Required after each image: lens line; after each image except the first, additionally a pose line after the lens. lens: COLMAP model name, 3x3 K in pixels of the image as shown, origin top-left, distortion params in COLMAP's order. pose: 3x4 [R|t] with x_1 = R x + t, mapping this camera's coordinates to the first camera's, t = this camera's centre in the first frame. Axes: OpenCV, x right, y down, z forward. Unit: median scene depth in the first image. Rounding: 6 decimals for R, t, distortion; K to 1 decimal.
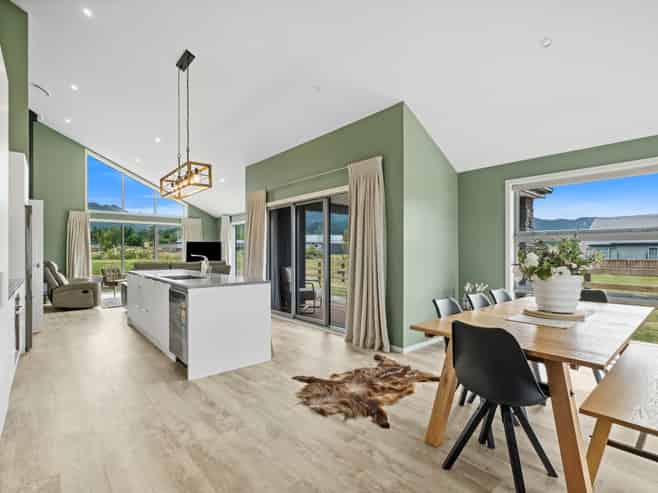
lens RADIAL K [[329.9, 0, 328.6], [0, 329.9, 254.9], [0, 0, 1]] dist [-0.010679, -0.000630]
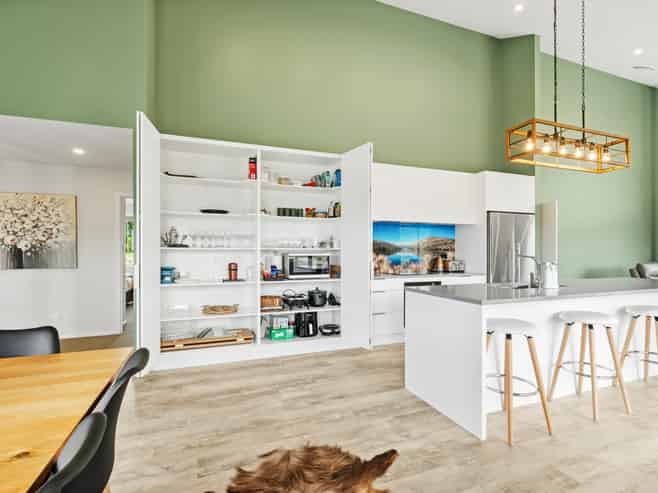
lens RADIAL K [[329.9, 0, 328.6], [0, 329.9, 254.9], [0, 0, 1]] dist [-0.010679, -0.000630]
pose [[-0.349378, 0.004072, -0.936973, 0.600964], [-0.008809, 0.999932, 0.007630, -0.001231], [0.936940, 0.010920, -0.349318, 1.270787]]
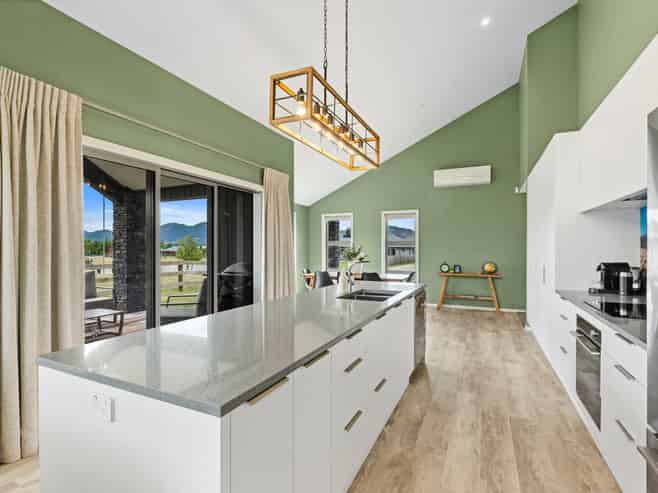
lens RADIAL K [[331.8, 0, 317.7], [0, 331.8, 244.9], [0, 0, 1]] dist [-0.048270, -0.000320]
pose [[-0.374671, 0.009070, 0.927113, -1.514816], [0.007188, 0.999951, -0.006878, -0.019610], [-0.927130, 0.004088, -0.374718, 1.989192]]
